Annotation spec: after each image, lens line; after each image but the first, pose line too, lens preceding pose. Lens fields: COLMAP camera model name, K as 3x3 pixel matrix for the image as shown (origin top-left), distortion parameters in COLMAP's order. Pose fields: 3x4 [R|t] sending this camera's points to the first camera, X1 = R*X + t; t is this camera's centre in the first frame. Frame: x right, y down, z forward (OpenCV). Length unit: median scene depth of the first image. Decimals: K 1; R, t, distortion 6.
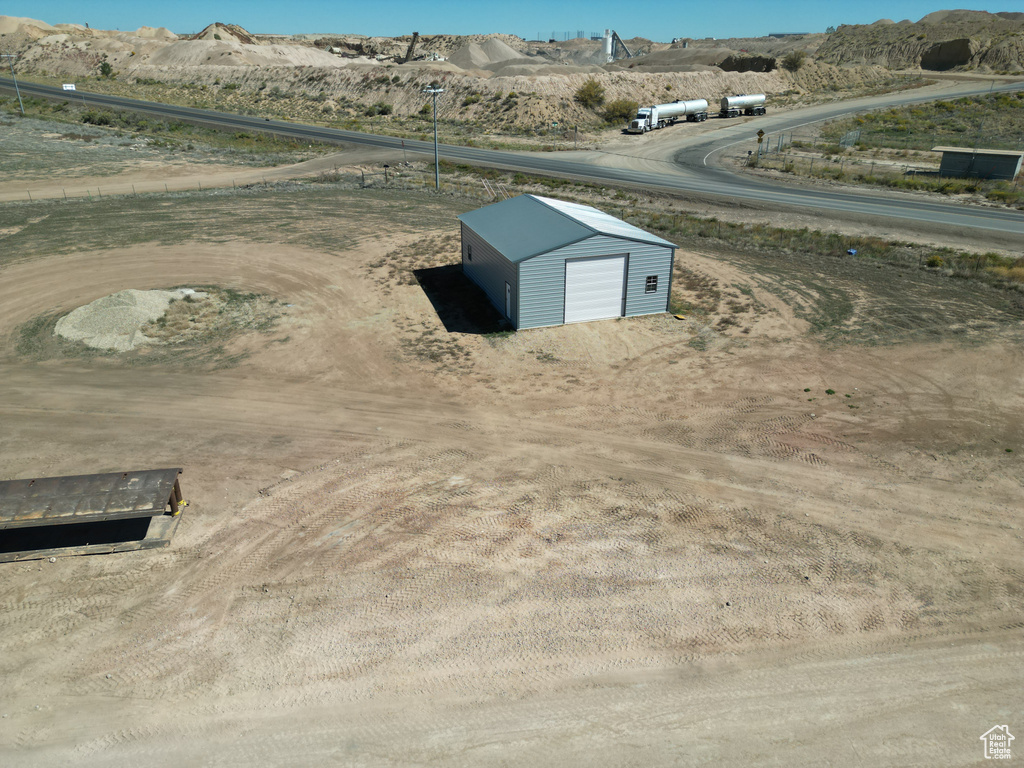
lens RADIAL K [[718.0, 0, 515.4], [0, 718.0, 382.2], [0, 0, 1]] dist [0.070725, -0.066278]
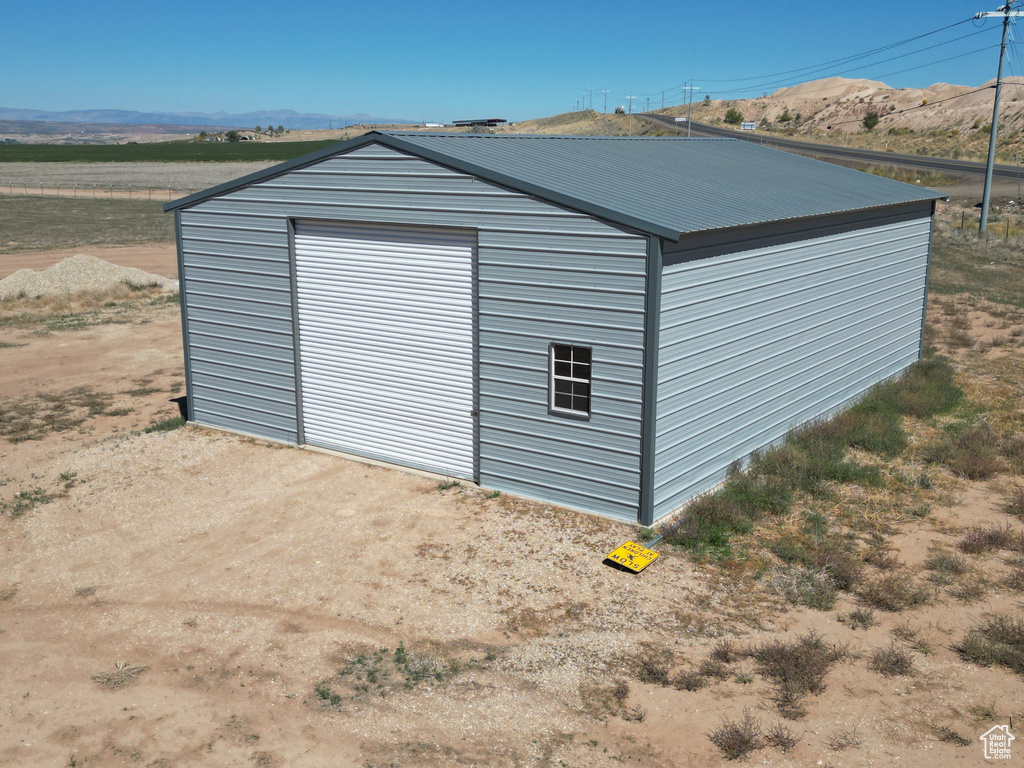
lens RADIAL K [[1048.1, 0, 518.7], [0, 1048.1, 382.1], [0, 0, 1]] dist [0.127459, -0.244063]
pose [[0.593623, 0.175433, -0.785389, 0.406392], [-0.334381, 0.941482, -0.042436, -0.105056], [0.731985, 0.287810, 0.617547, 0.707348]]
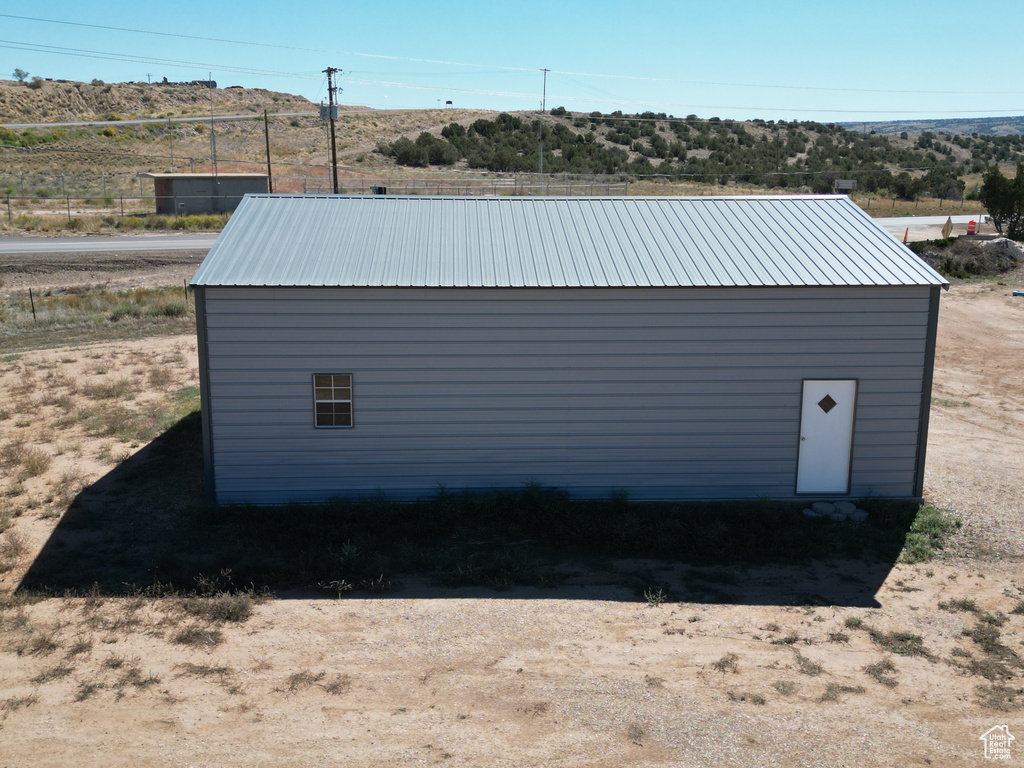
lens RADIAL K [[1051.8, 0, 516.9], [0, 1051.8, 382.3], [0, 0, 1]] dist [0.072289, -0.082893]
pose [[0.256042, -0.203985, 0.944898, -0.418657], [0.392136, 0.915360, 0.091350, -0.205021], [-0.883557, 0.347139, 0.314360, 0.869334]]
